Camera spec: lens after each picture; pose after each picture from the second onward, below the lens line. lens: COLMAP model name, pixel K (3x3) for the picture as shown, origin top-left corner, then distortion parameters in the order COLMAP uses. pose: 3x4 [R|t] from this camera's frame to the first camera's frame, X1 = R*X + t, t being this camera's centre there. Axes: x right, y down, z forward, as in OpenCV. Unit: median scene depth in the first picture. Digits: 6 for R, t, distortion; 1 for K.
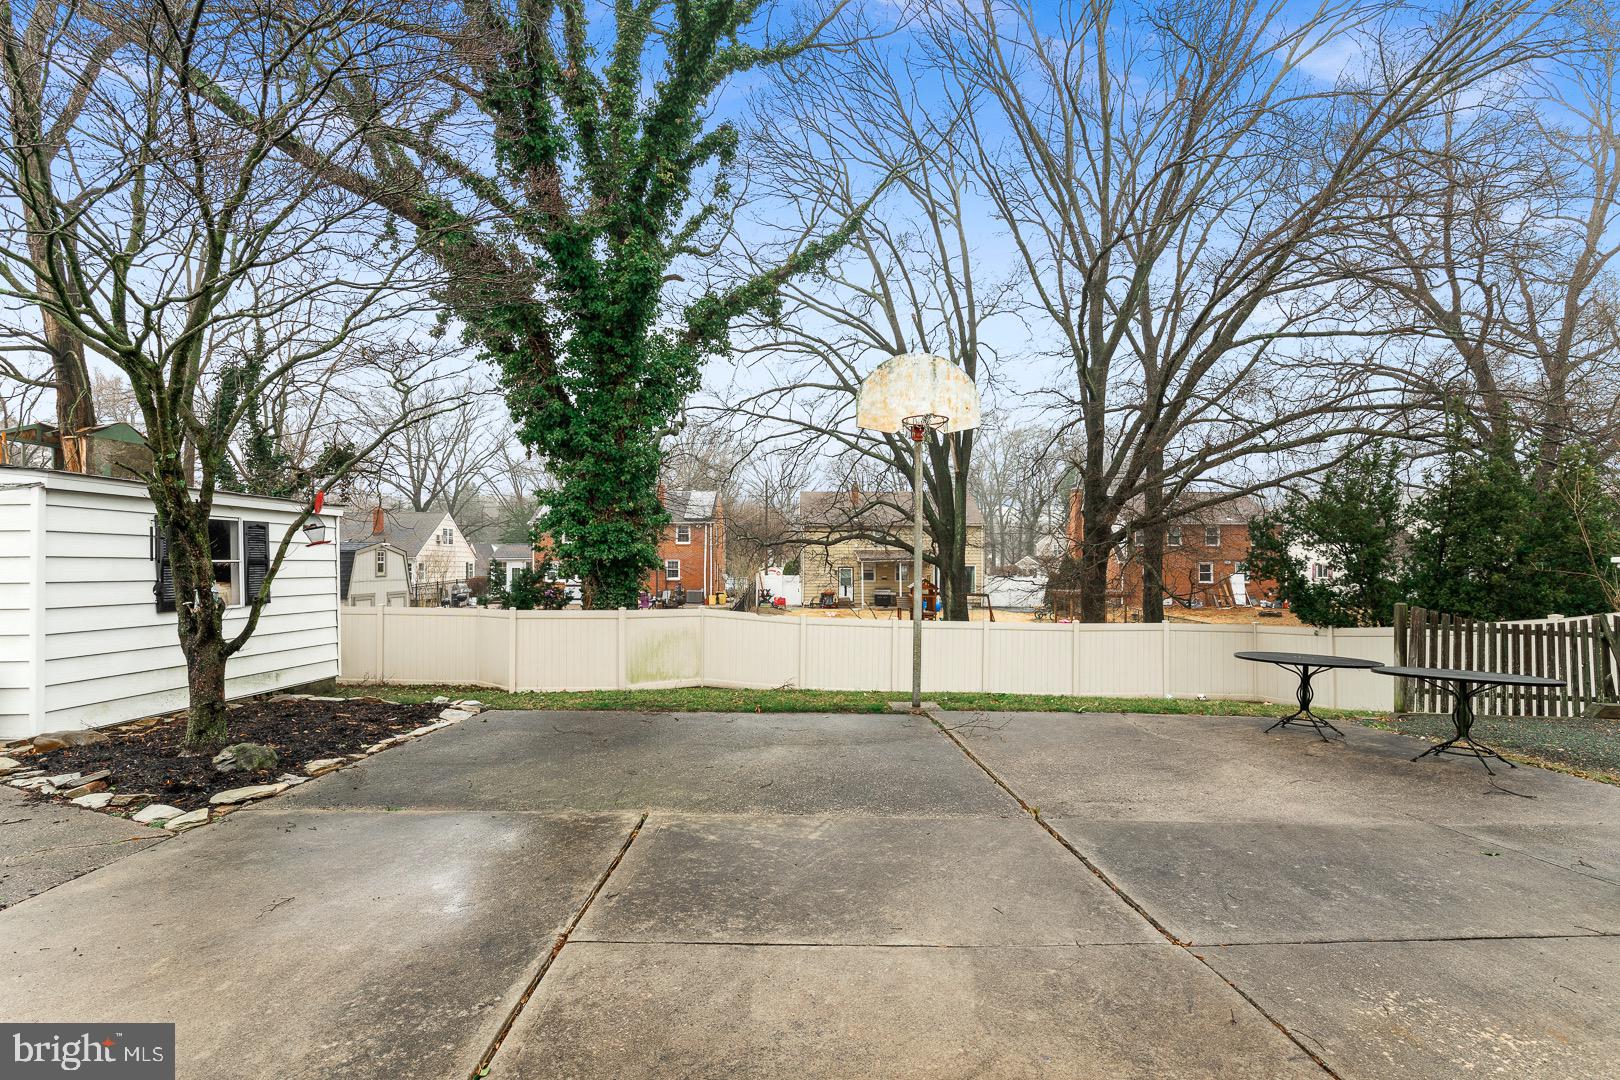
lens RADIAL K [[769.0, 0, 810.6], [0, 769.0, 565.2], [0, 0, 1]] dist [0.004115, -0.000351]
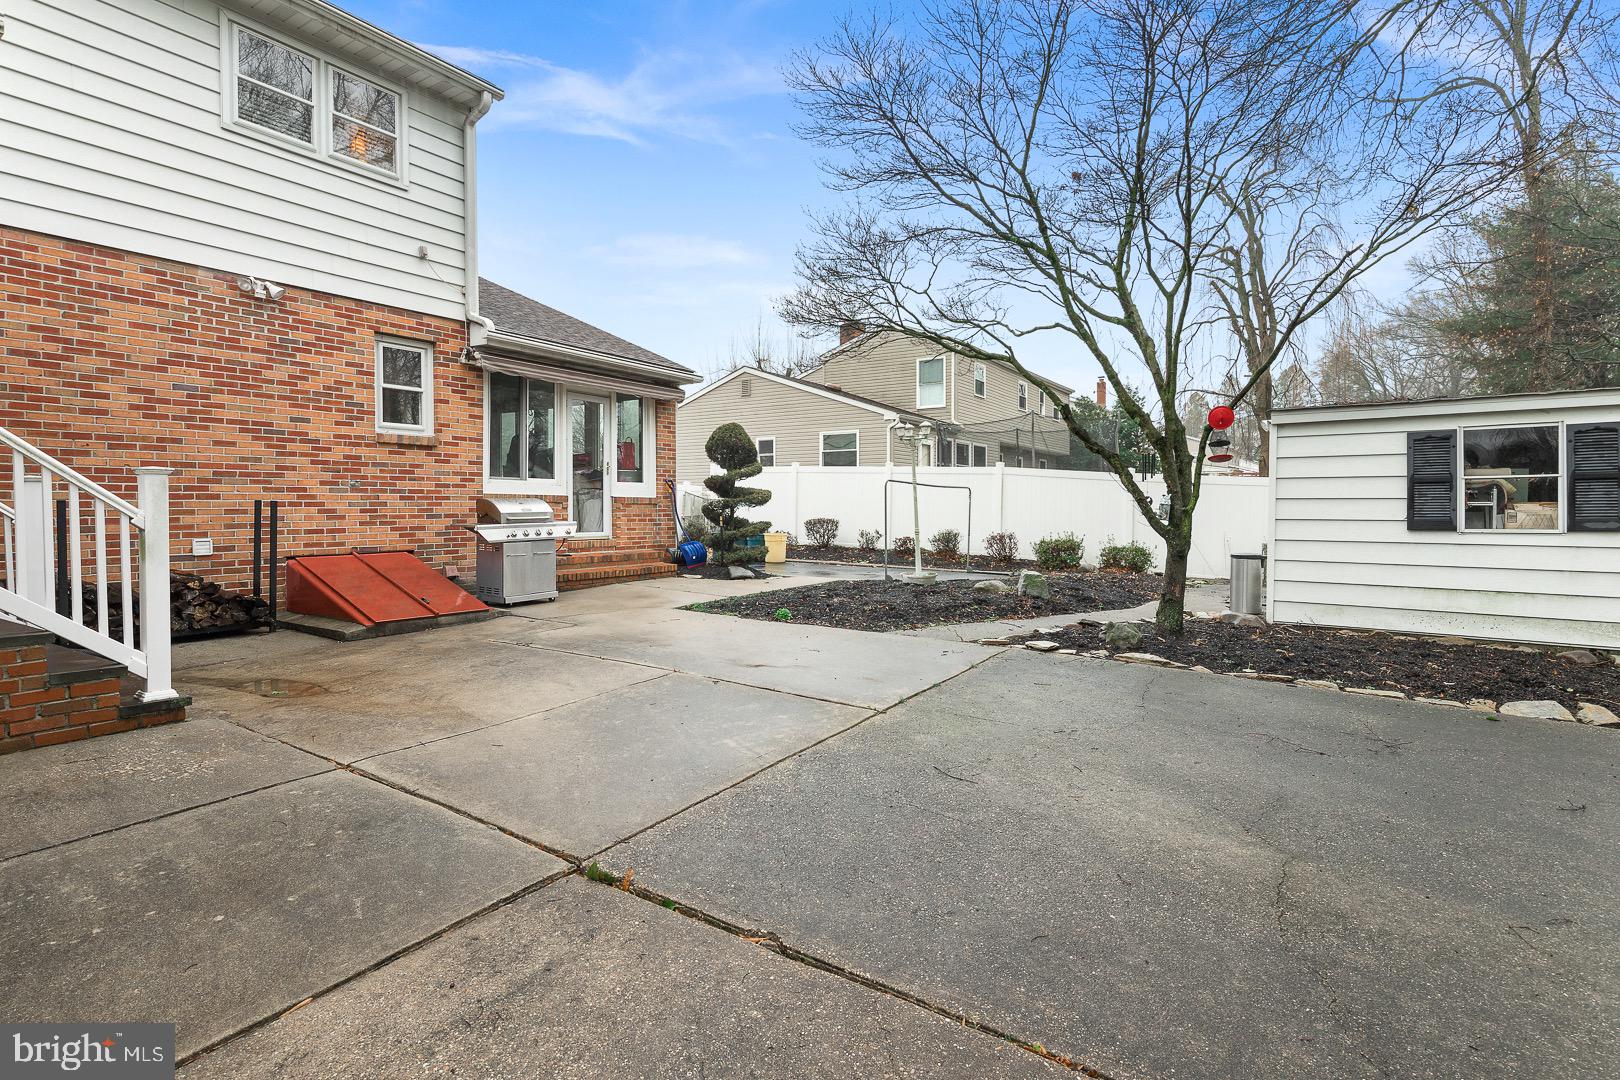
lens RADIAL K [[793.2, 0, 807.1], [0, 793.2, 488.3], [0, 0, 1]] dist [-0.000622, -0.001383]
pose [[-0.570521, -0.016273, -0.821122, 0.332985], [0.002572, 0.999763, -0.021601, 0.020300], [0.821279, -0.014436, -0.570344, 0.703666]]
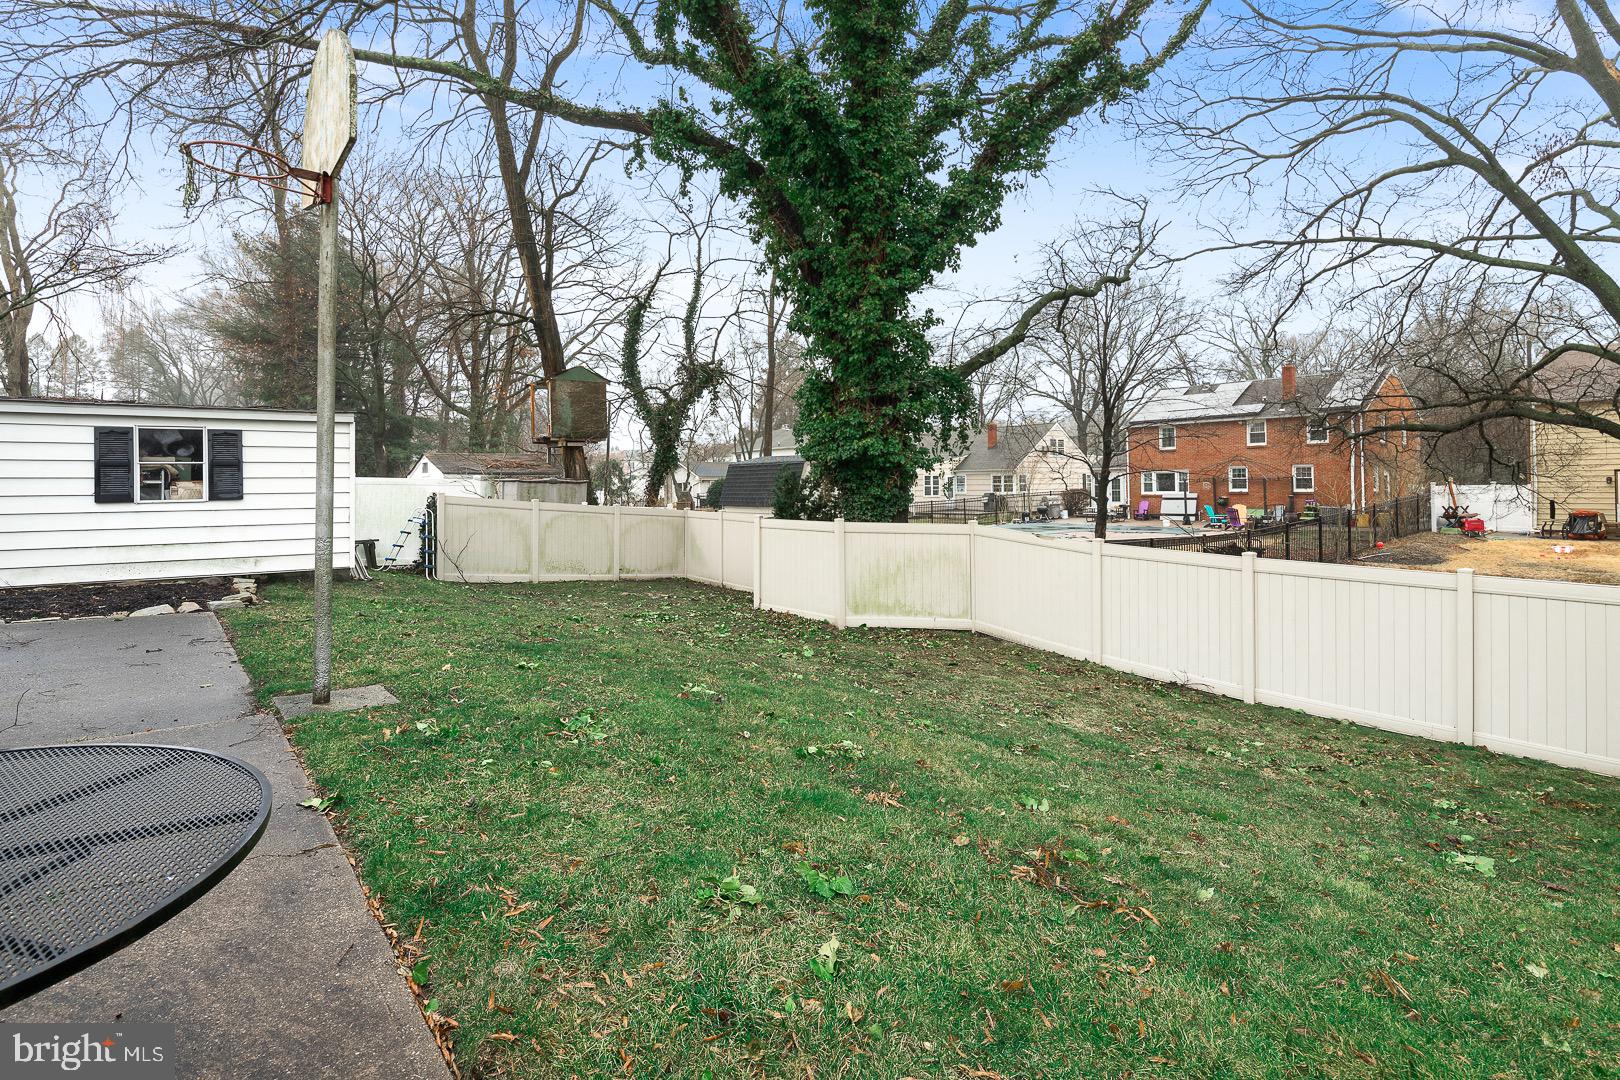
lens RADIAL K [[793.2, 0, 807.1], [0, 793.2, 488.3], [0, 0, 1]] dist [-0.000622, -0.001383]
pose [[0.628394, -0.002473, -0.777891, 0.698577], [0.011192, 0.999920, 0.005862, 0.032115], [0.777814, -0.012390, 0.628372, 0.813010]]
